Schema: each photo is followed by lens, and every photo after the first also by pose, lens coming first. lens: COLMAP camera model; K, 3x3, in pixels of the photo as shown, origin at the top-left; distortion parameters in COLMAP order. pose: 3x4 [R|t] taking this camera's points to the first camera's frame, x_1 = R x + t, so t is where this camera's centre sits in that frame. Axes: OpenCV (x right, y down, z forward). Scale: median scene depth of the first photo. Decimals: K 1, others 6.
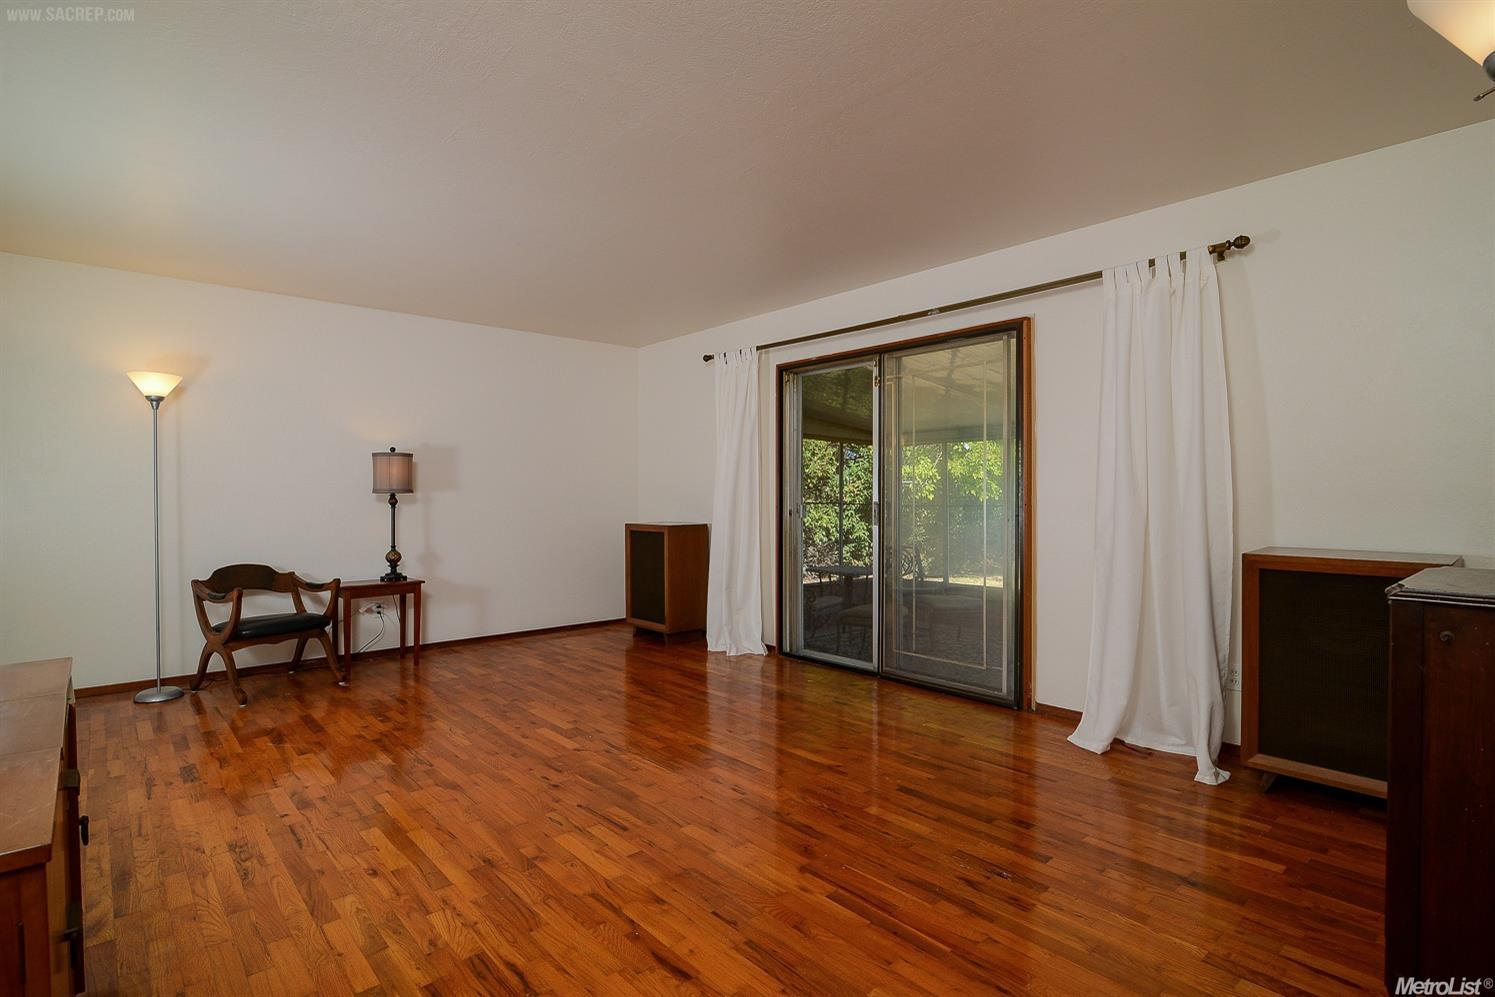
lens RADIAL K [[740.5, 0, 742.3], [0, 740.5, 501.5], [0, 0, 1]] dist [-0.003743, -0.000032]
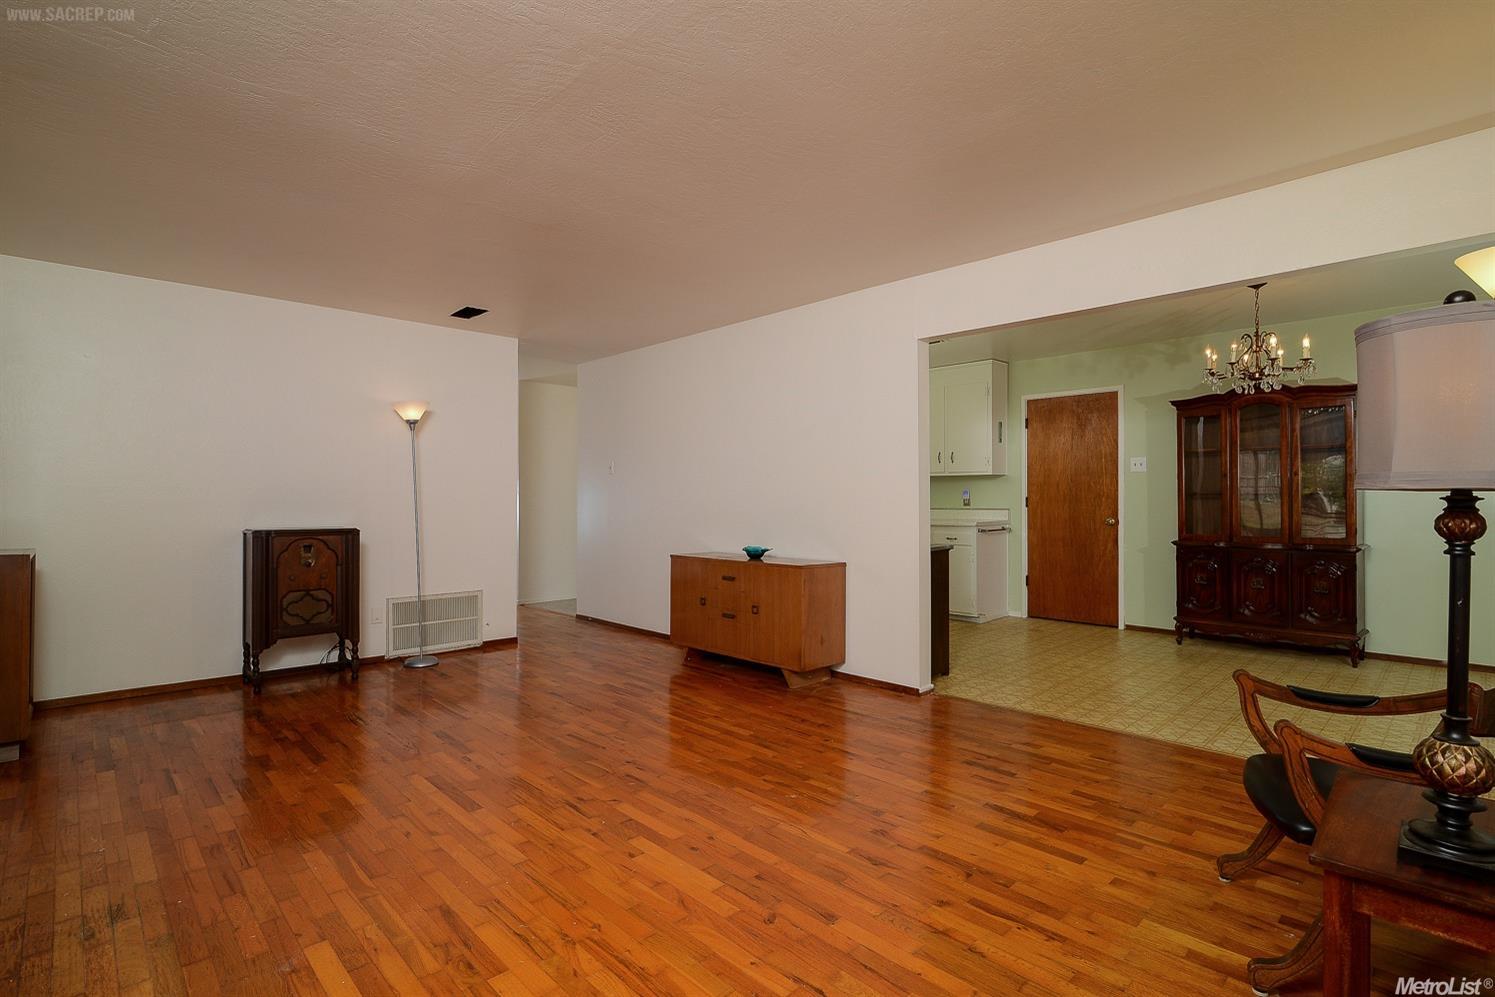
lens RADIAL K [[726.4, 0, 758.4], [0, 726.4, 496.0], [0, 0, 1]] dist [-0.005574, -0.000450]
pose [[-0.998566, 0.006652, -0.053115, -0.275709], [0.006528, 0.999976, 0.002500, -0.013384], [0.053131, 0.002150, -0.998585, 1.475118]]
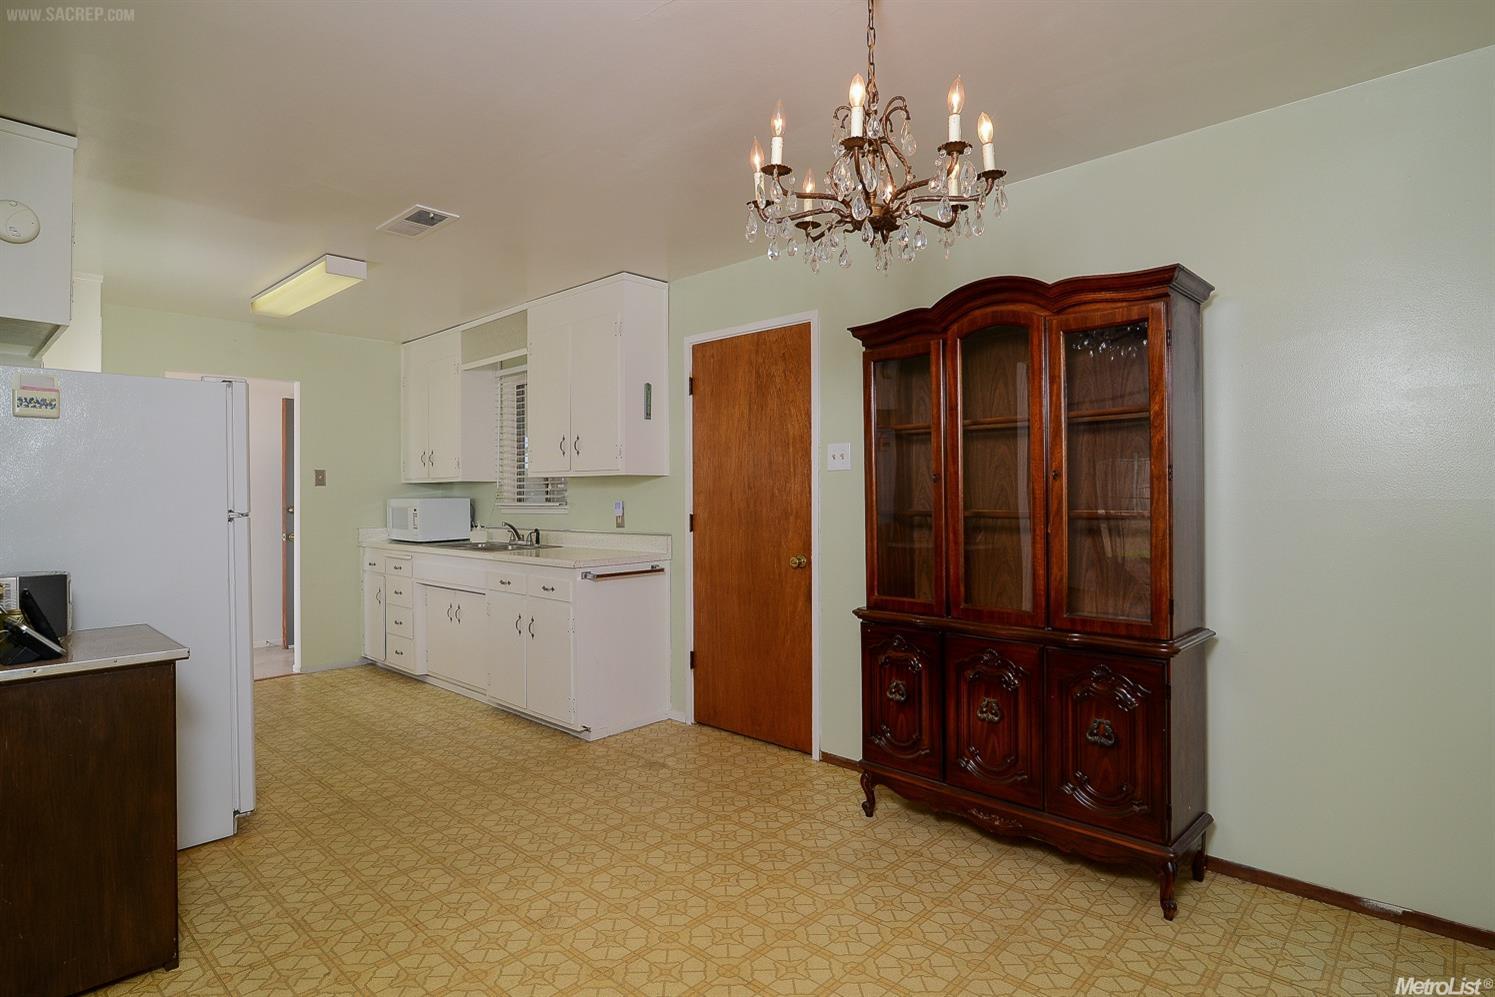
lens RADIAL K [[788.6, 0, 739.5], [0, 788.6, 500.2], [0, 0, 1]] dist [-0.007593, -0.000718]
pose [[-0.996201, 0.008092, -0.086705, -0.468986], [0.007335, 0.999932, 0.009046, -0.018230], [0.086773, 0.008375, -0.996193, 1.306158]]
